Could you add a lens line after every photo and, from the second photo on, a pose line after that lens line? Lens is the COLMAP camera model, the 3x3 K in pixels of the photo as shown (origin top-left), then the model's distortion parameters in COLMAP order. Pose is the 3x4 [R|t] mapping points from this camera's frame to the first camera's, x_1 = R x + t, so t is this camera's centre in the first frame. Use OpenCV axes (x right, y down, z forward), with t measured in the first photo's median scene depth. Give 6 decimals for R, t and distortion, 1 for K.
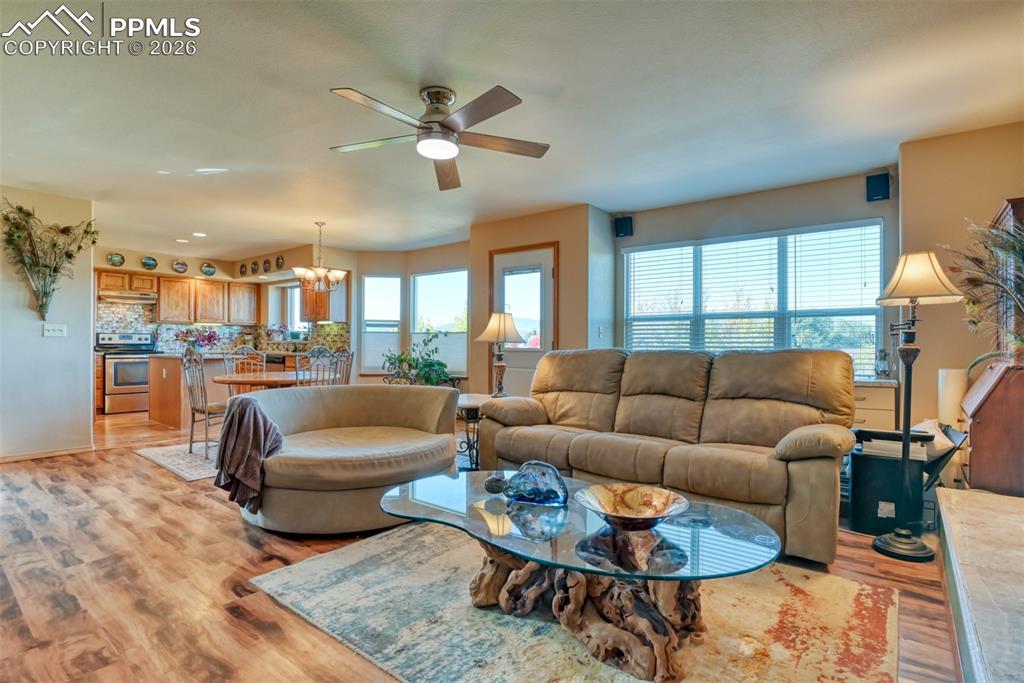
lens RADIAL K [[499.2, 0, 513.0], [0, 499.2, 346.6], [0, 0, 1]] dist [-0.031849, -0.002215]
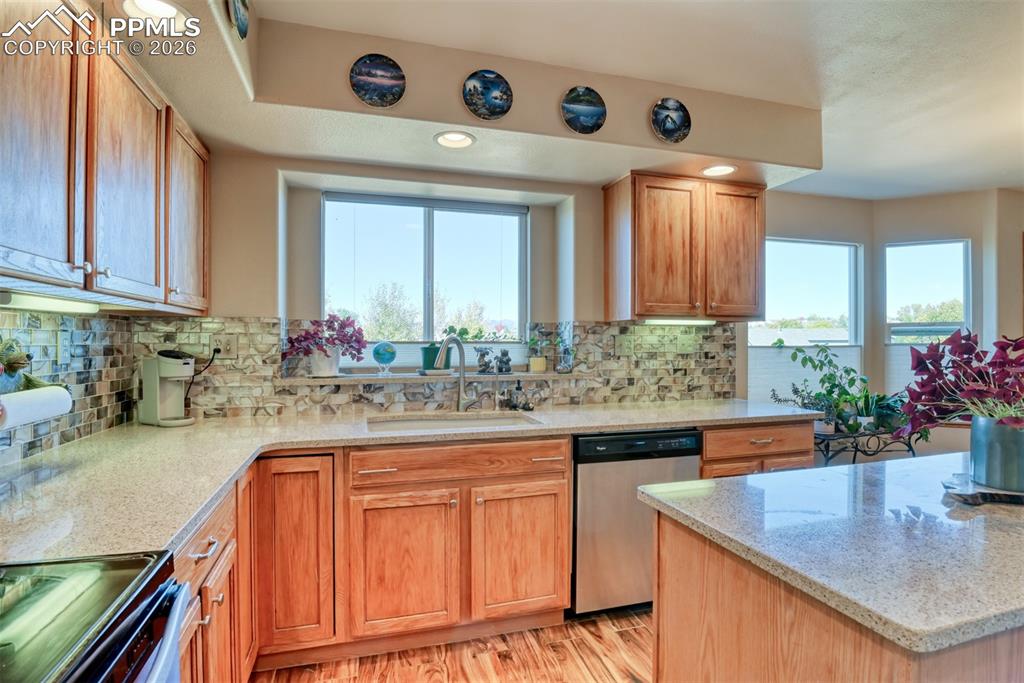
lens RADIAL K [[499.2, 0, 503.9], [0, 499.2, 343.4], [0, 0, 1]] dist [-0.031849, -0.002215]
pose [[0.586237, -0.012046, 0.810050, -0.765734], [0.013244, 0.999898, 0.005285, -0.036088], [-0.810032, 0.007630, 0.586336, 0.896384]]
